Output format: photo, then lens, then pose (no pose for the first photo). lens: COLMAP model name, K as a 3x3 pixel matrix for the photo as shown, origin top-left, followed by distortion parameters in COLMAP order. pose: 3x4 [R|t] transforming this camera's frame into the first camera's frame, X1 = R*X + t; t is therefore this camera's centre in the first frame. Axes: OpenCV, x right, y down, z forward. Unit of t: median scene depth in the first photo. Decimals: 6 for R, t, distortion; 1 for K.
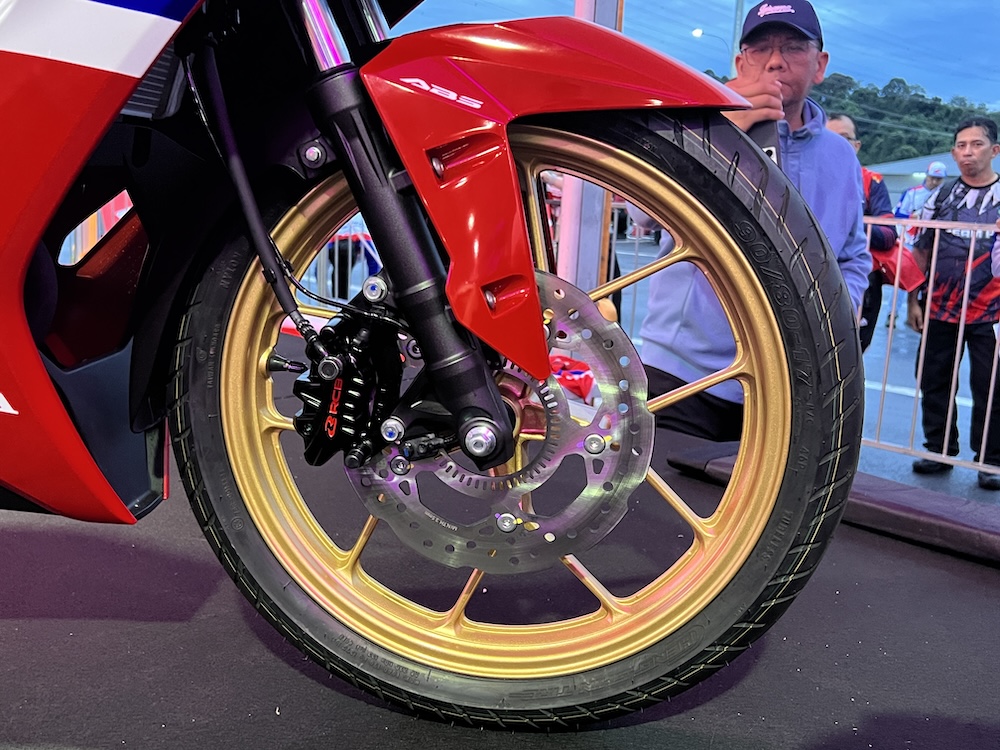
lens RADIAL K [[1005.6, 0, 500.0], [0, 1005.6, 375.0], [0, 0, 1]] dist [0.085433, -0.014433]
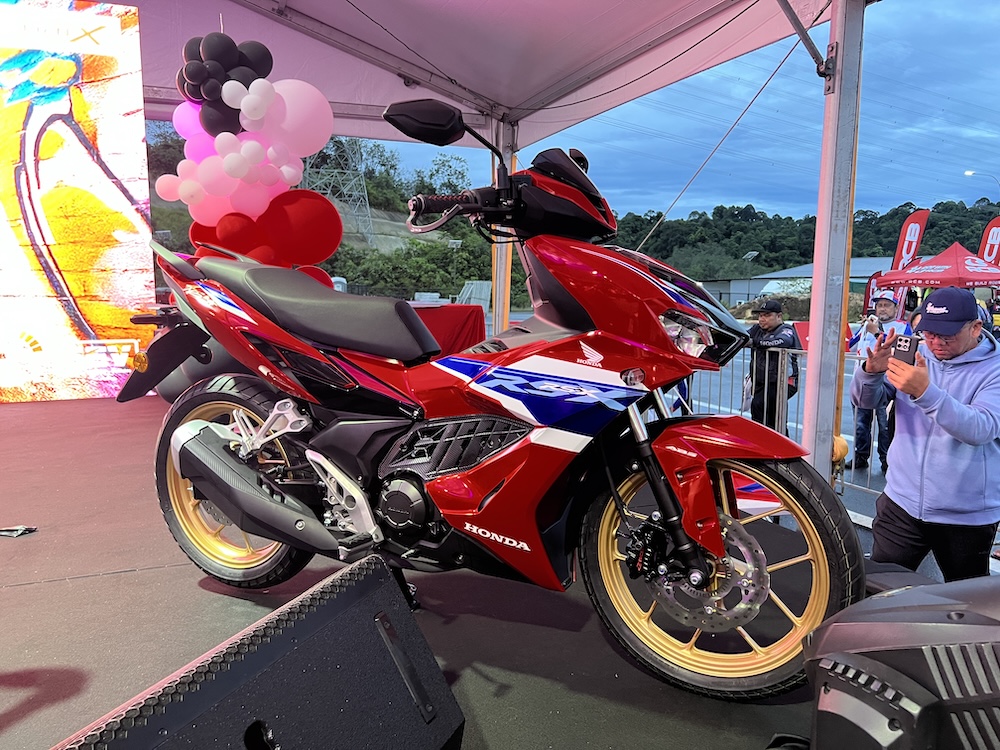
lens RADIAL K [[747.5, 0, 500.0], [0, 747.5, 375.0], [0, 0, 1]] dist [0.007905, -0.001155]
pose [[0.931952, 0.005870, -0.362533, 0.189569], [-0.039787, 0.995486, -0.086160, -0.249401], [0.360391, 0.094722, 0.927980, -0.943671]]
